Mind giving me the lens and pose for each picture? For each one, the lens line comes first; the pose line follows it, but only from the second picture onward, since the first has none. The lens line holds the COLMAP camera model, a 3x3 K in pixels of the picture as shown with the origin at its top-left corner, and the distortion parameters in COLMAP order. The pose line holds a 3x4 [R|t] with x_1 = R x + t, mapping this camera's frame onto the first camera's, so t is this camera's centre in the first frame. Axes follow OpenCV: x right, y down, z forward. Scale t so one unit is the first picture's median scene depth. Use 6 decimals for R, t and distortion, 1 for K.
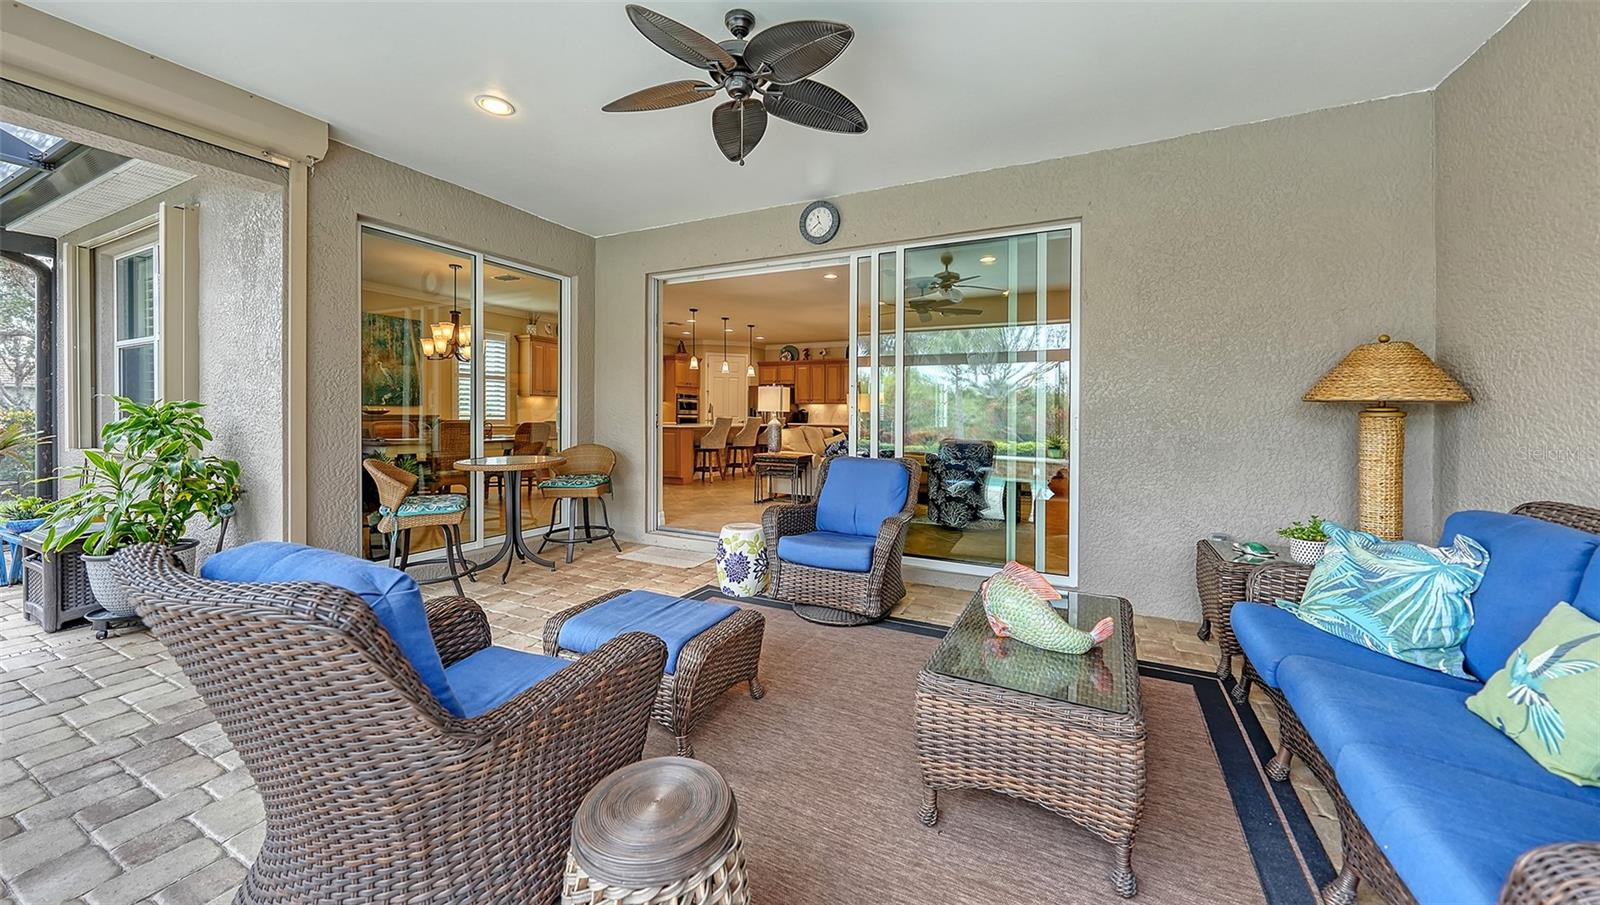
lens RADIAL K [[564.7, 0, 799.0], [0, 564.7, 434.6], [0, 0, 1]] dist [-0.001200, -0.000064]
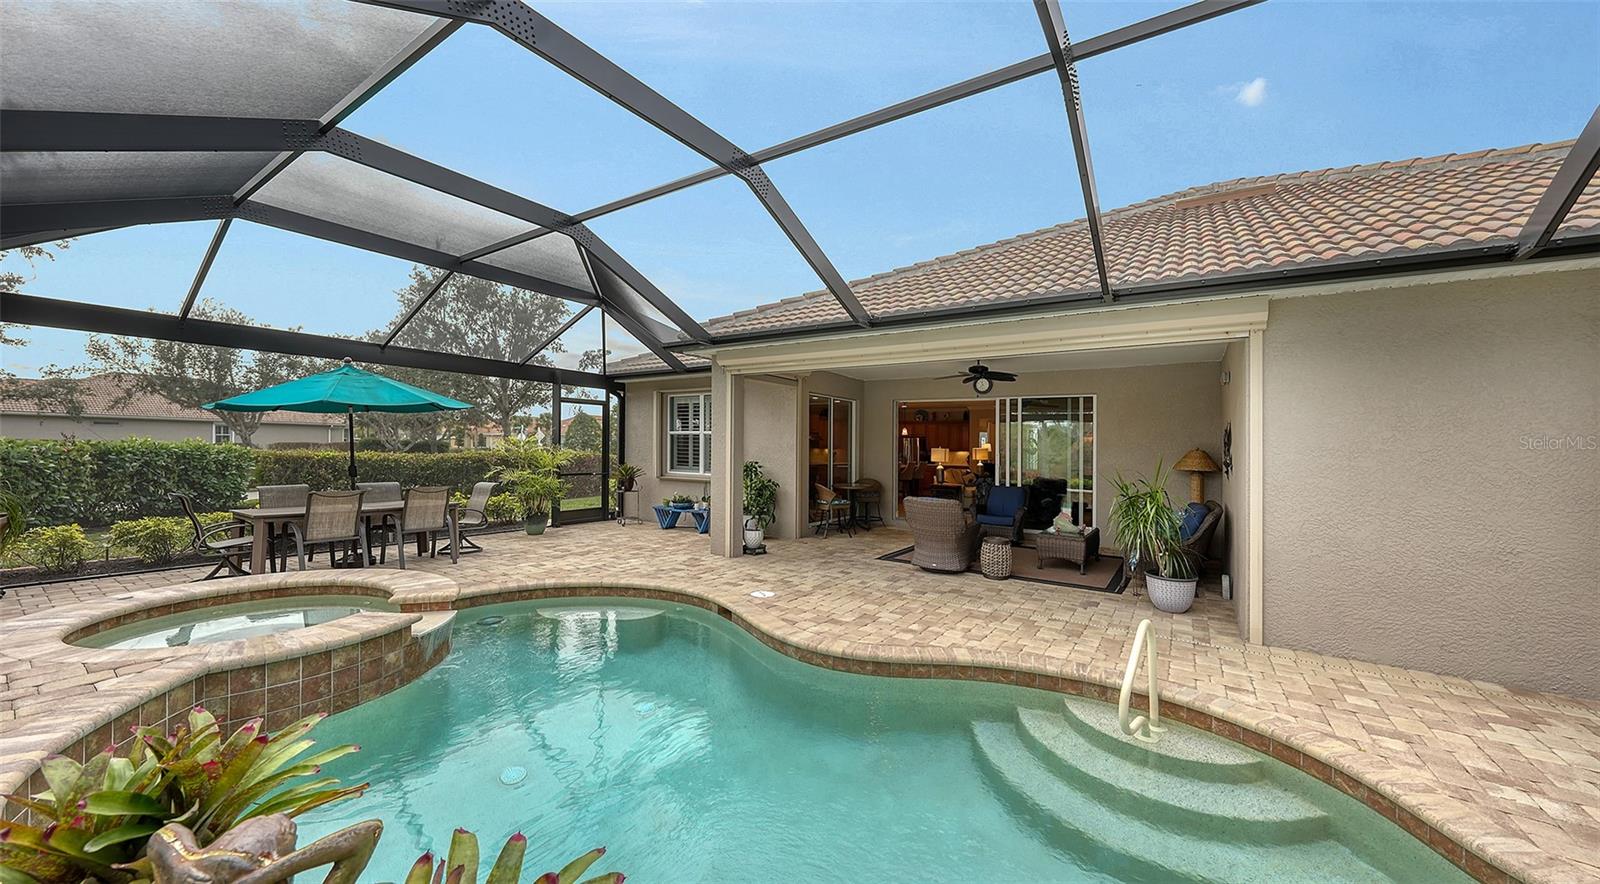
lens RADIAL K [[566.2, 0, 796.5], [0, 566.2, 428.5], [0, 0, 1]] dist [-0.007219, 0.000826]
pose [[0.990966, 0.003238, -0.134075, -0.258798], [-0.012243, 0.997719, -0.066391, -0.019667], [0.133555, 0.067433, 0.988745, -0.877477]]
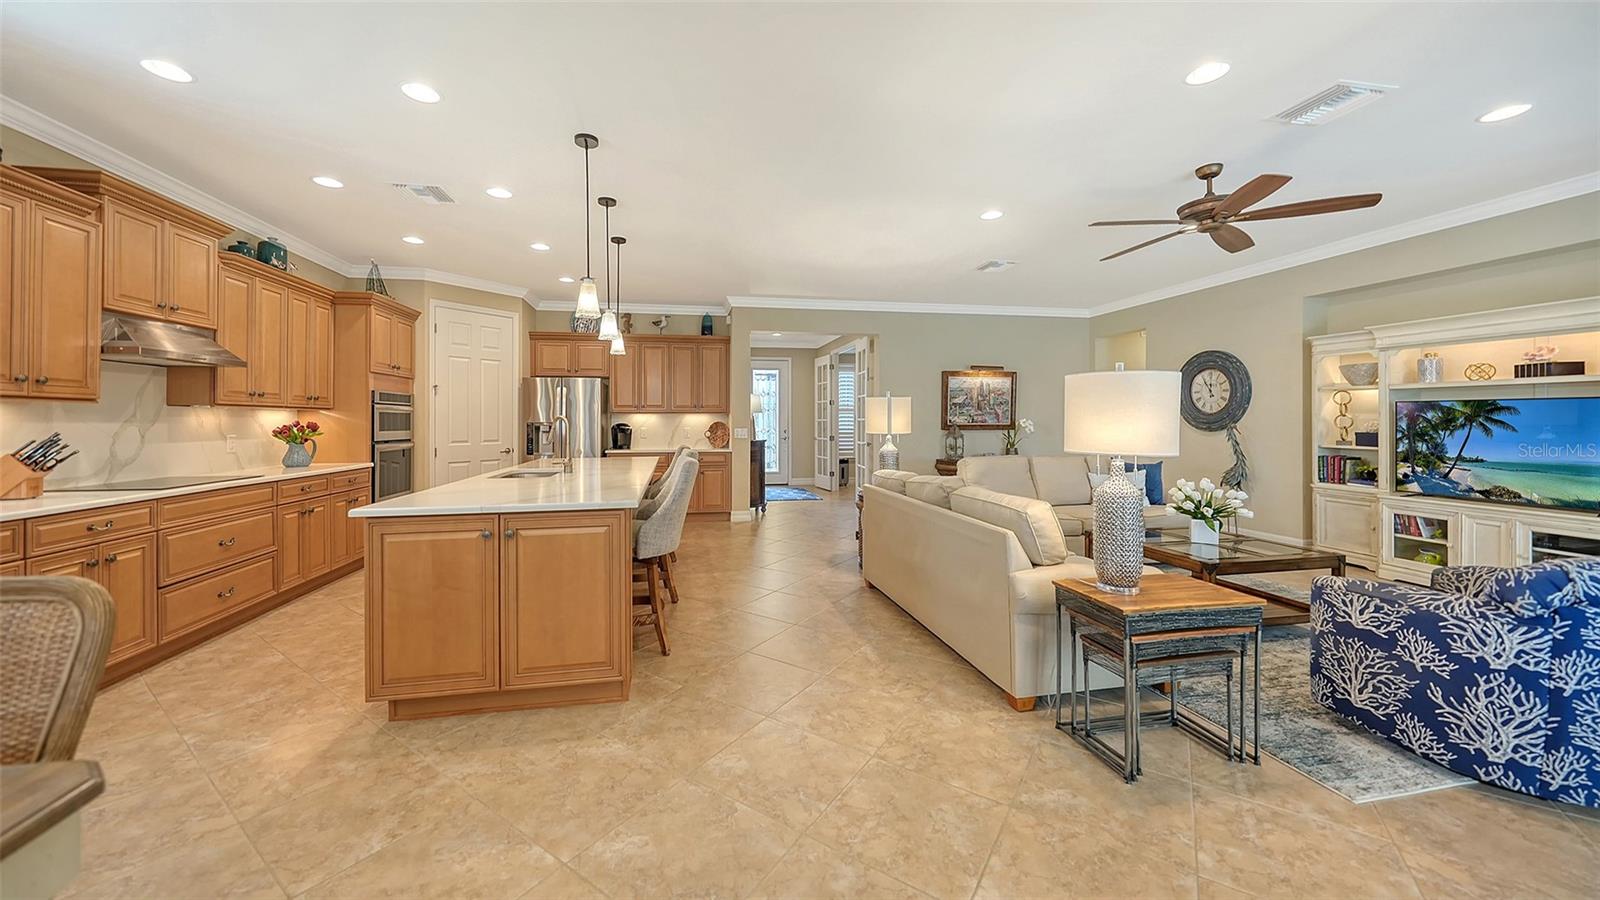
lens RADIAL K [[566.2, 0, 771.0], [0, 566.2, 423.7], [0, 0, 1]] dist [-0.007219, 0.000826]
pose [[0.815210, -0.018318, 0.578875, -0.364560], [0.030866, 0.999453, -0.011841, -0.056973], [-0.578342, 0.027521, 0.815330, 0.830704]]
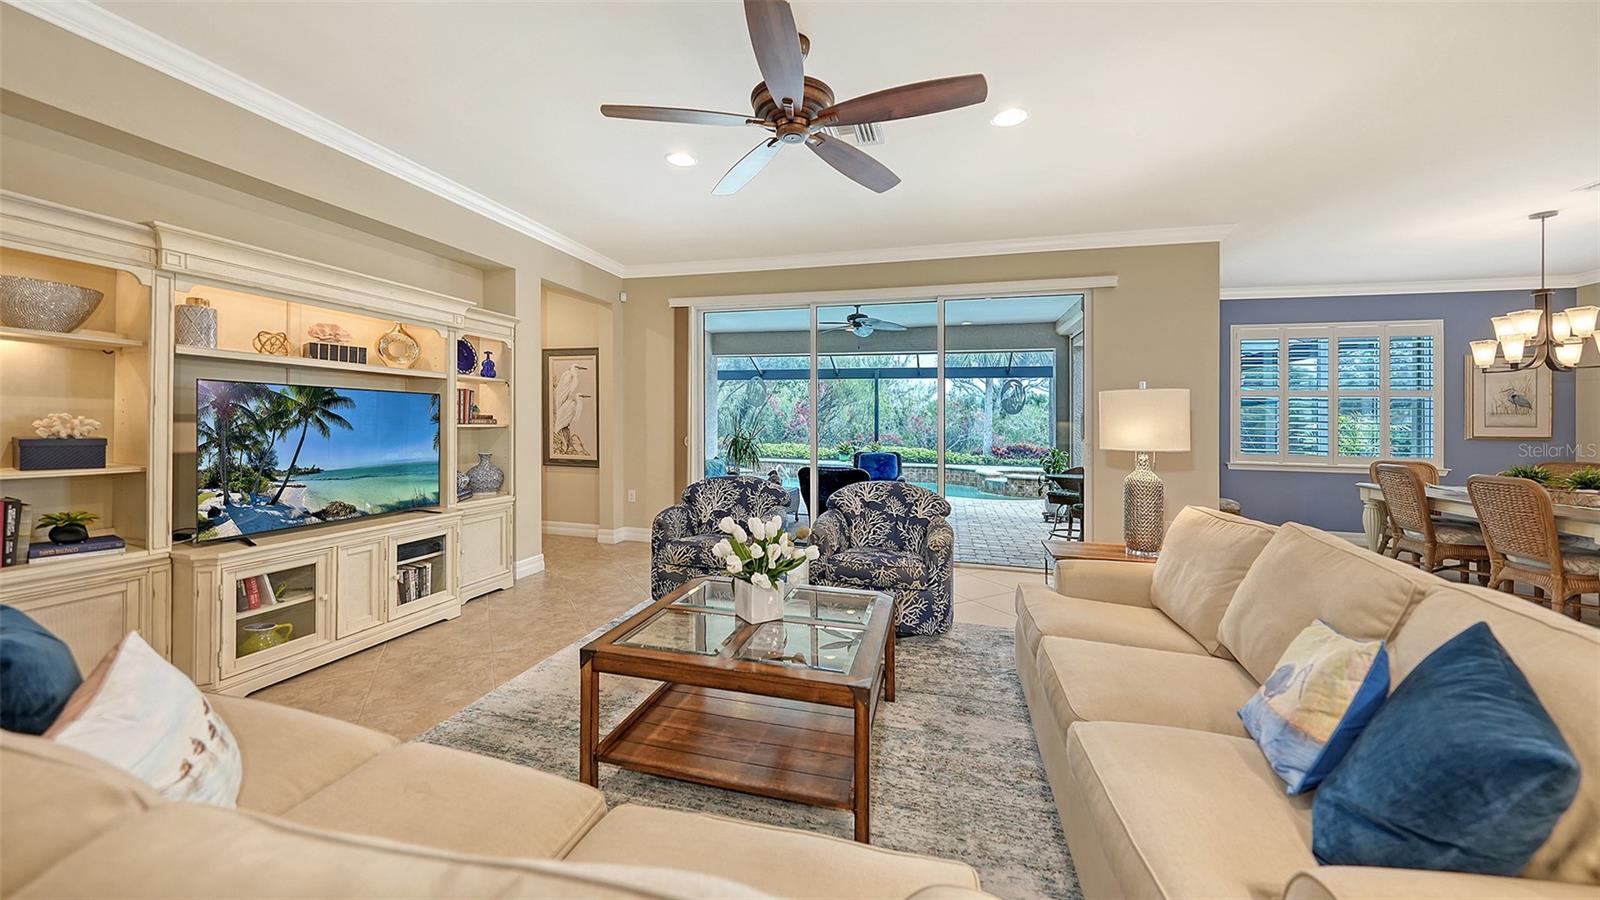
lens RADIAL K [[566.2, 0, 769.5], [0, 566.2, 422.1], [0, 0, 1]] dist [-0.007219, 0.000826]
pose [[-0.987262, -0.025680, -0.157017, 0.282294], [-0.030475, 0.999137, 0.028212, -0.060775], [0.156157, 0.032638, -0.987193, 1.323693]]
